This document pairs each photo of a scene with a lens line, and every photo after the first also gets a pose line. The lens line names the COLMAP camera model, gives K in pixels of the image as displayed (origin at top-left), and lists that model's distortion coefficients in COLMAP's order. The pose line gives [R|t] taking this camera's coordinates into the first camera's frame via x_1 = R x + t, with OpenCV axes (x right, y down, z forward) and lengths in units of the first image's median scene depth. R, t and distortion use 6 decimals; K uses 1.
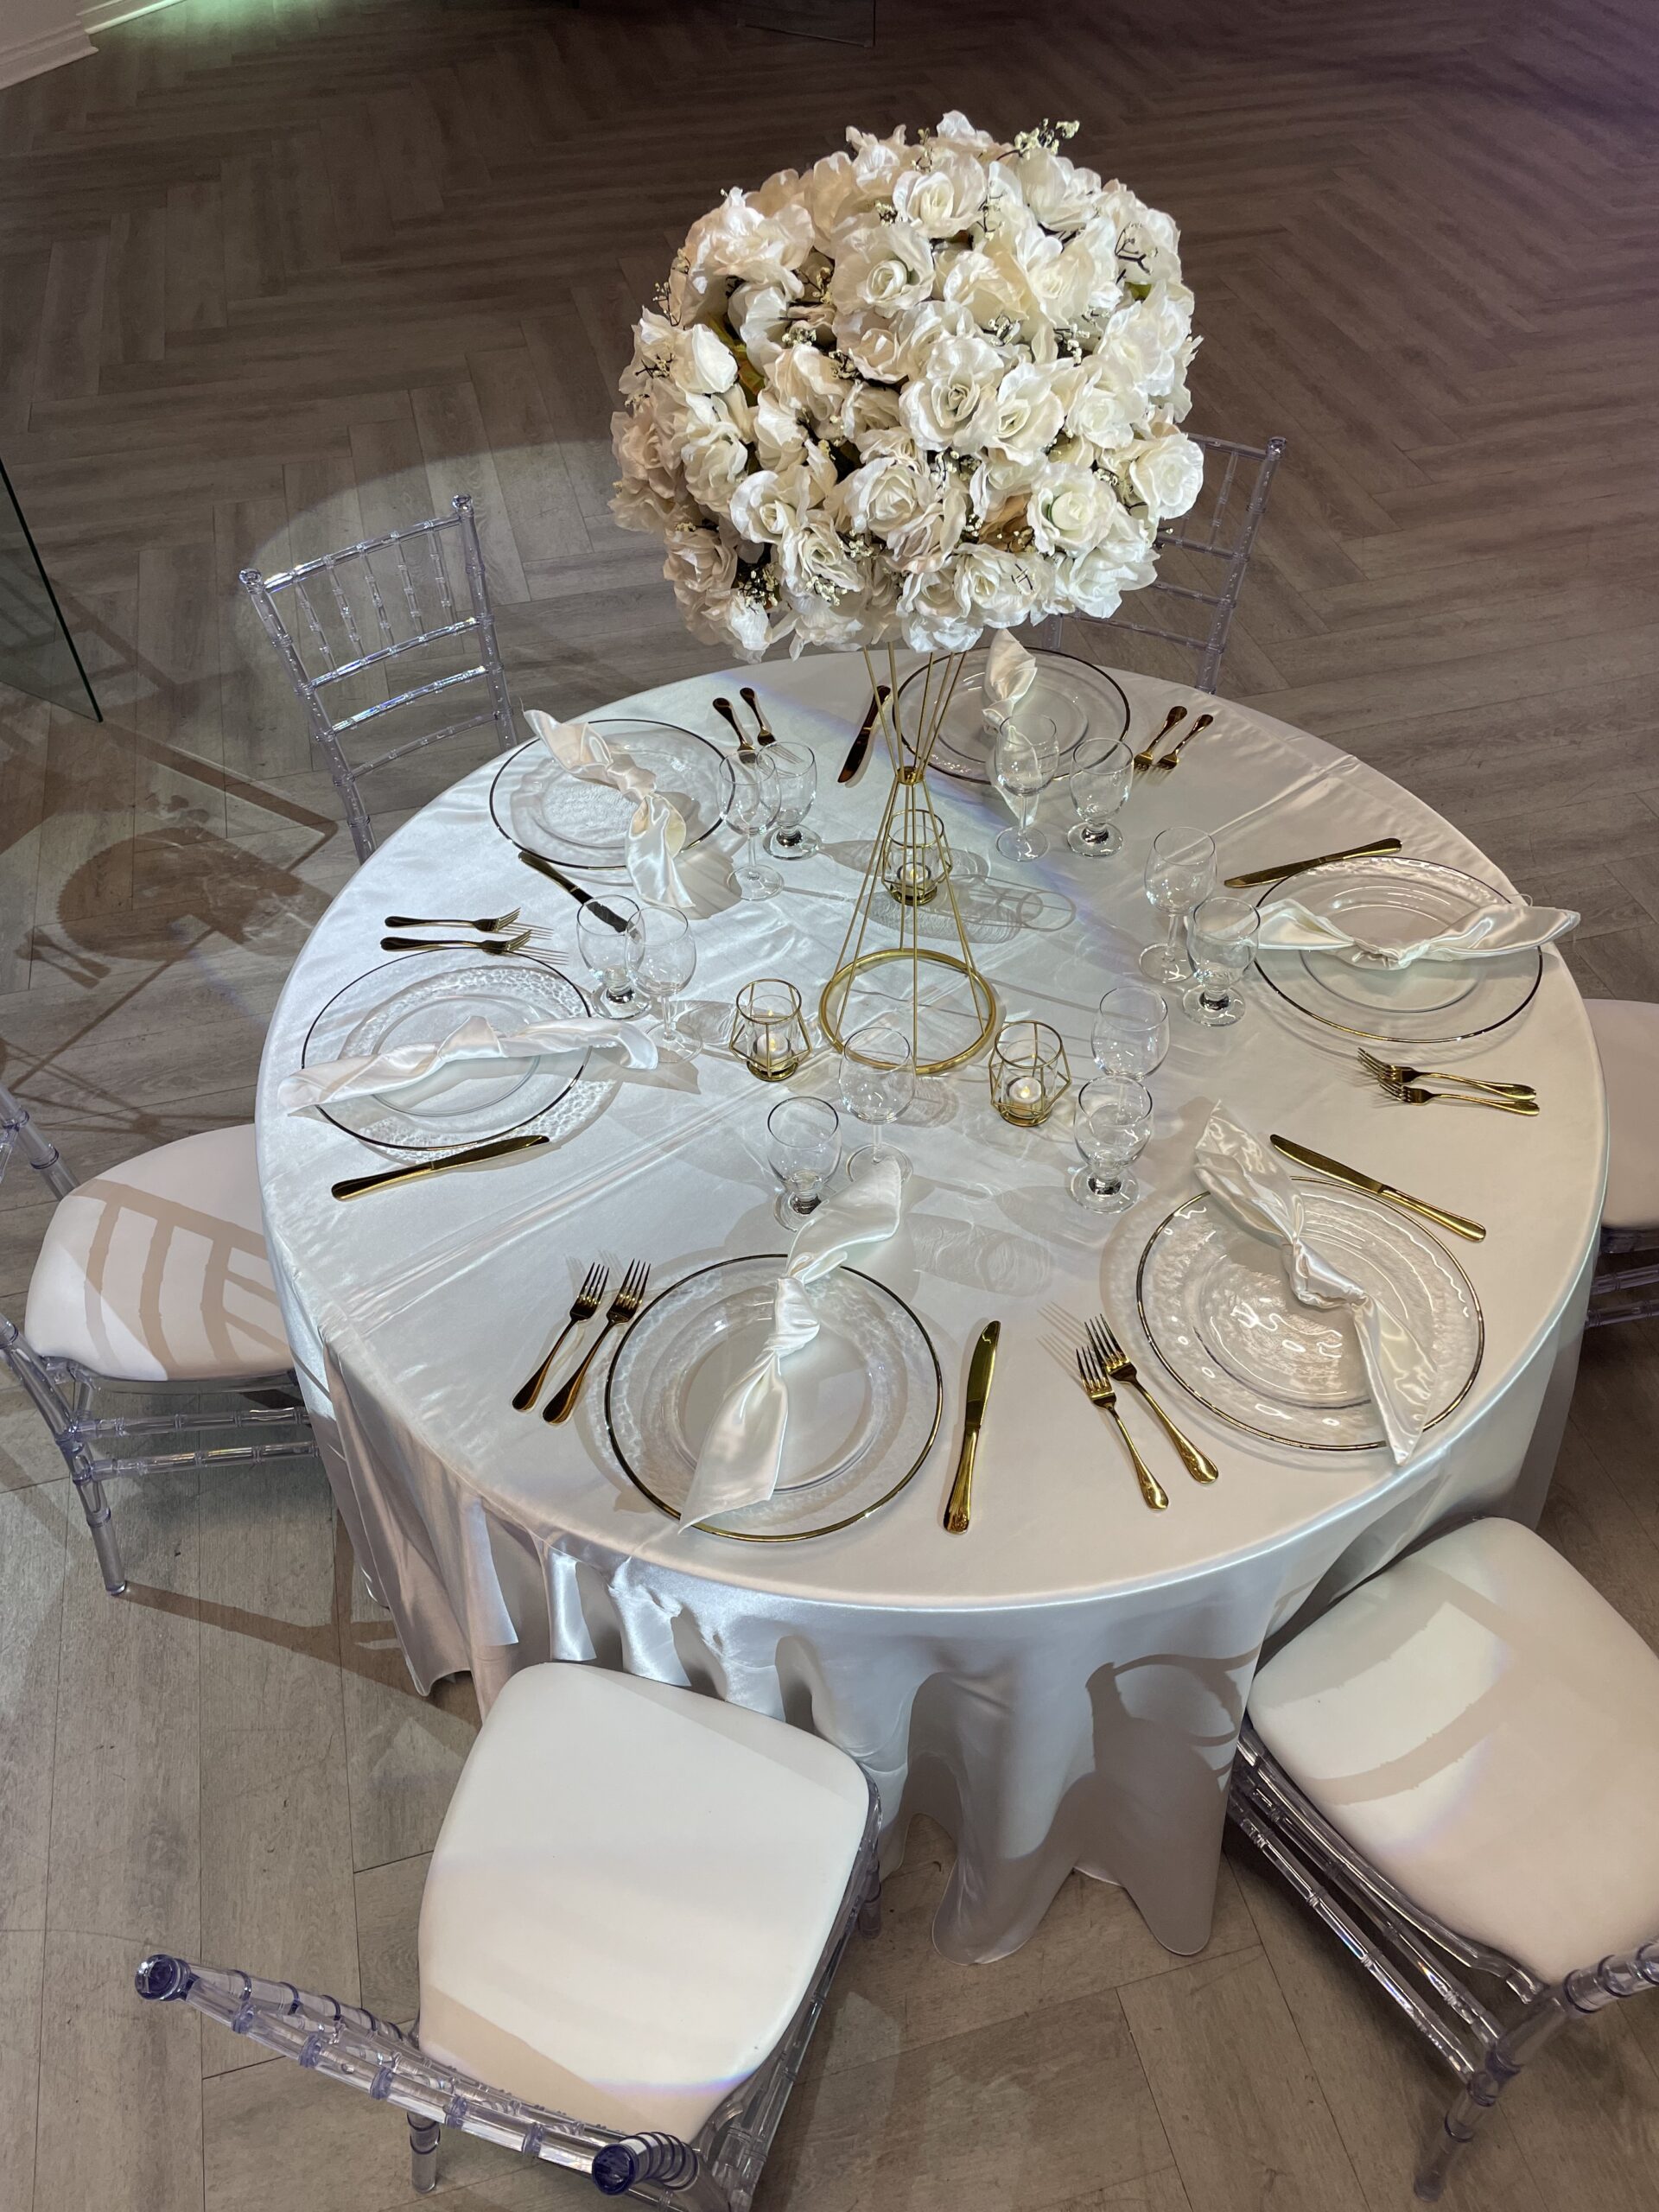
lens RADIAL K [[1678.3, 0, 829.3], [0, 1678.3, 1098.3], [0, 0, 1]] dist [0.081058, -0.109545]
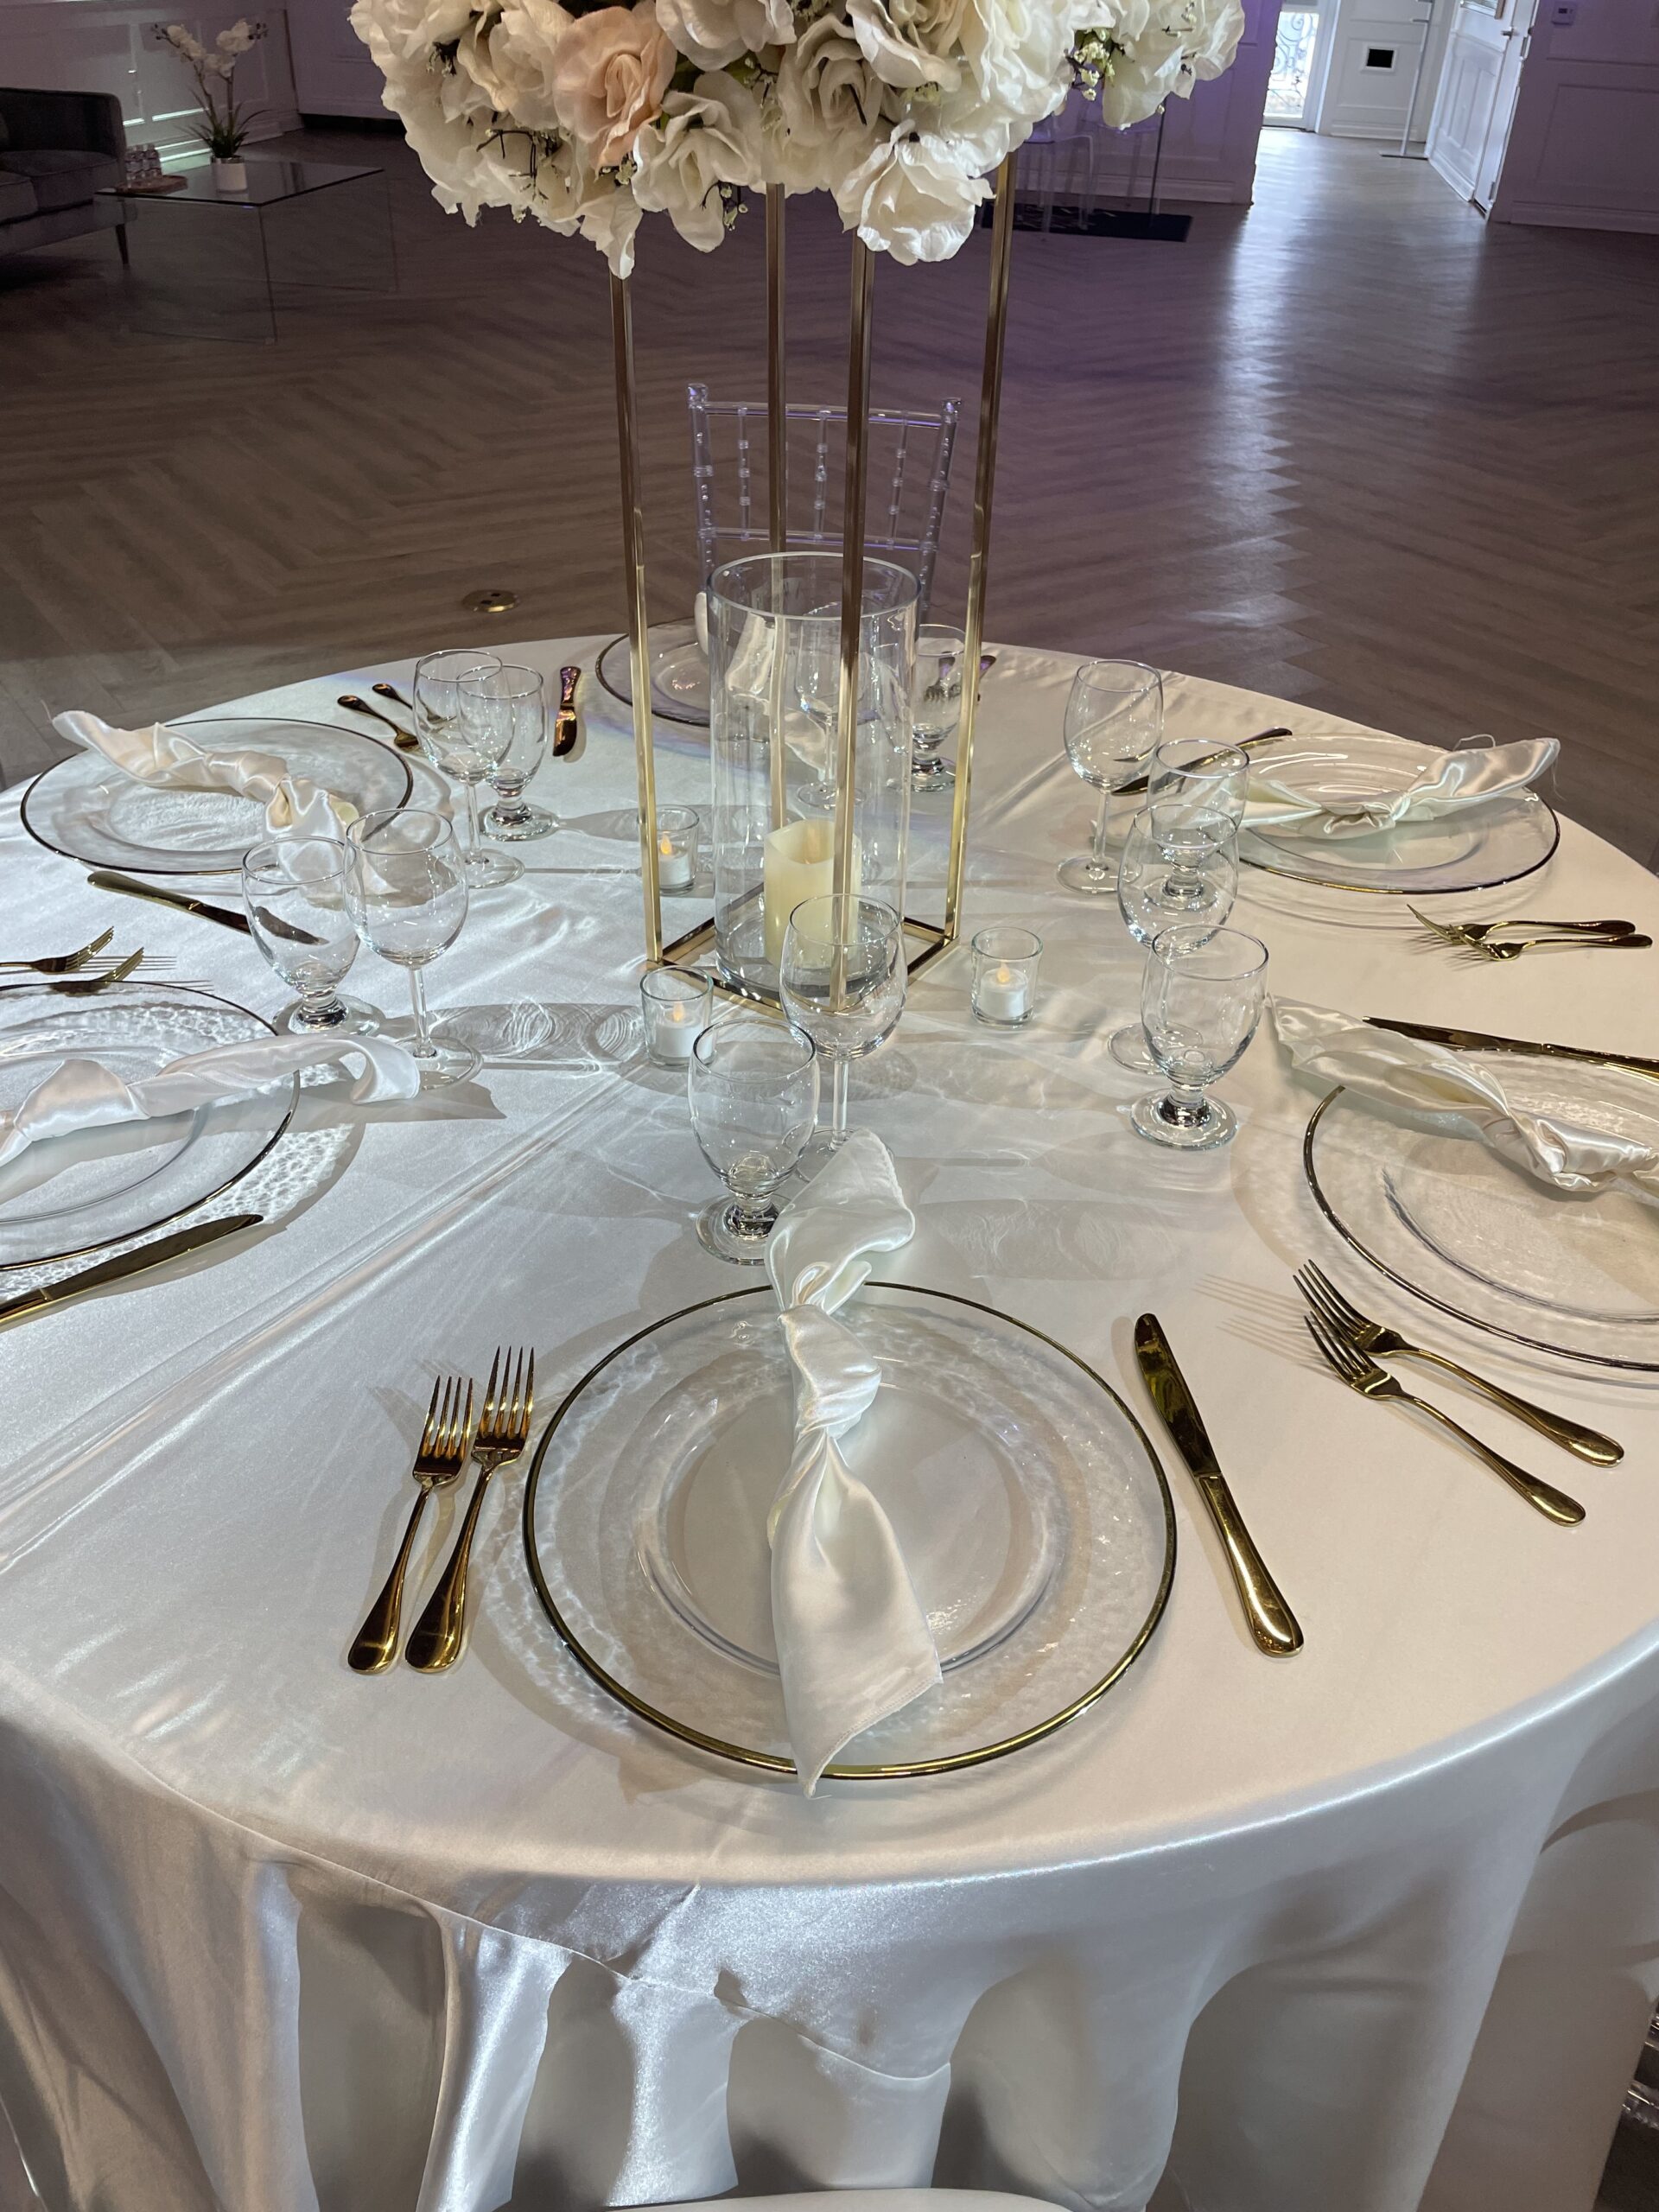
lens RADIAL K [[1678.3, 0, 832.7], [0, 1678.3, 1097.4], [0, 0, 1]] dist [0.081058, -0.109545]
pose [[0.938183, -0.153104, 0.310439, -0.141596], [0.216196, 0.959593, -0.180111, 0.115541], [-0.270320, 0.236093, 0.933374, 0.374900]]
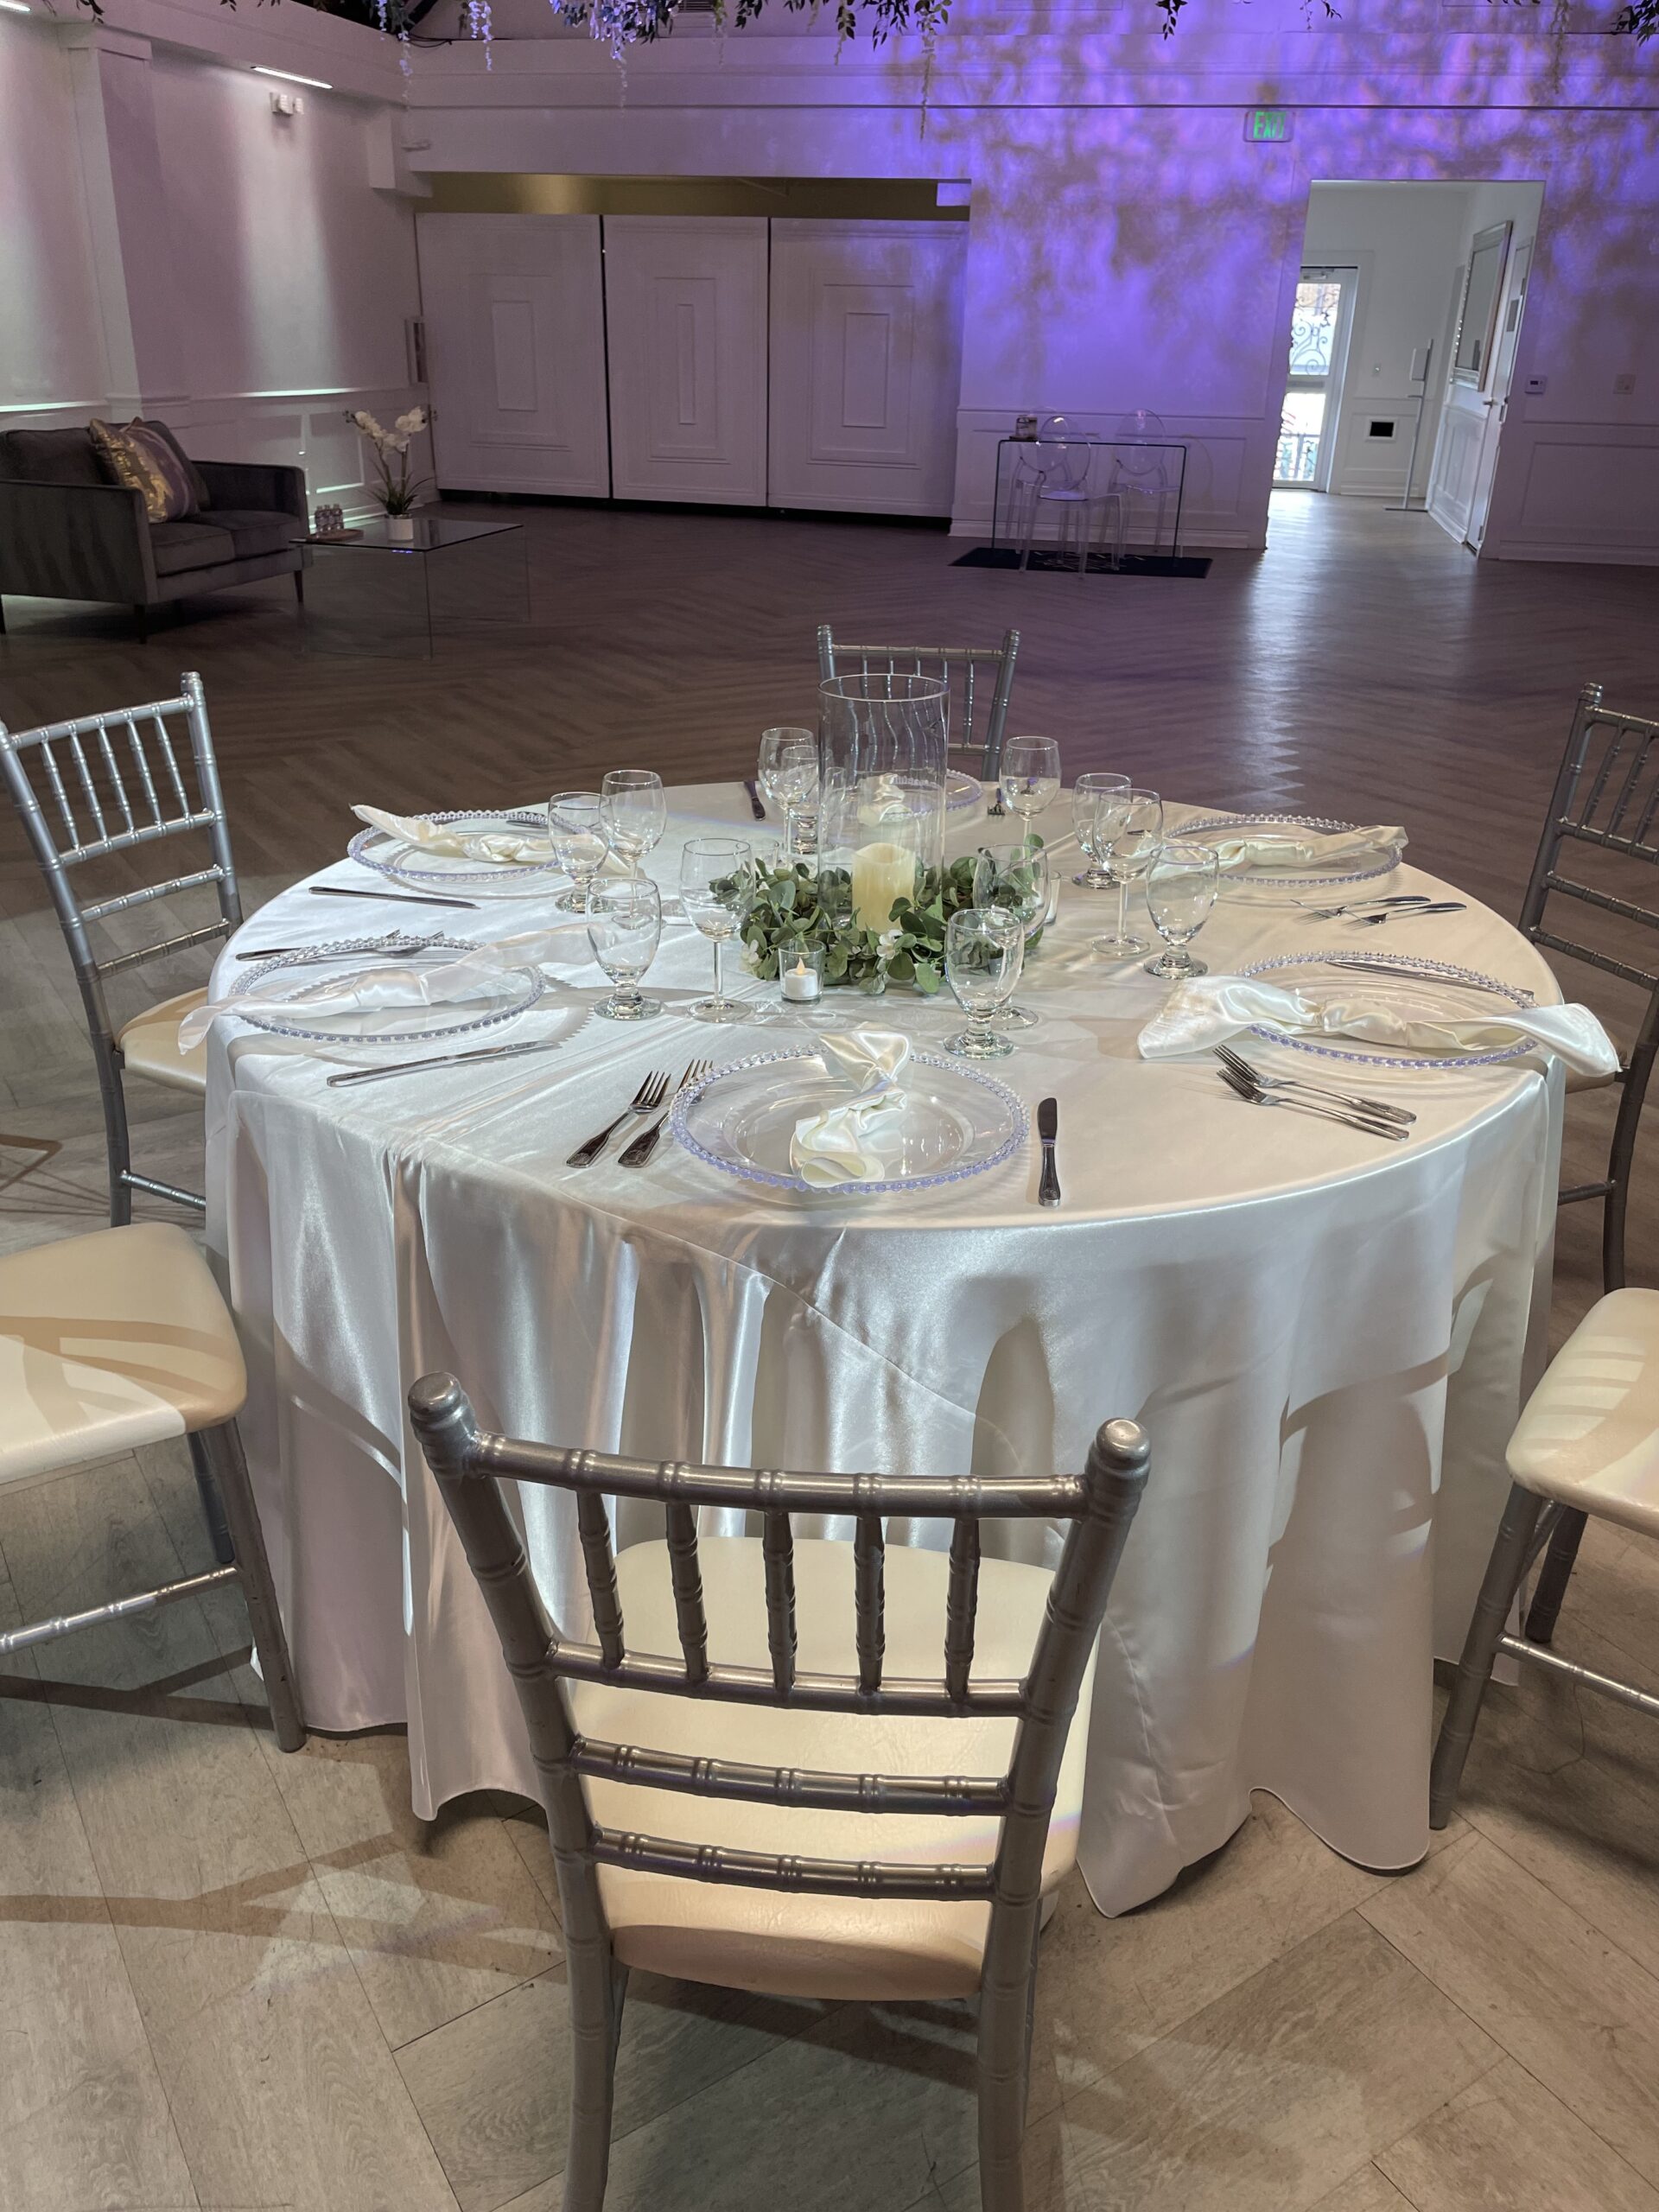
lens RADIAL K [[1678.3, 0, 834.9], [0, 1678.3, 1091.1], [0, 0, 1]] dist [0.081058, -0.109545]
pose [[0.949438, -0.095313, 0.299136, -0.280196], [0.204991, 0.909868, -0.360719, 0.385152], [-0.237793, 0.403801, 0.883402, 0.137396]]
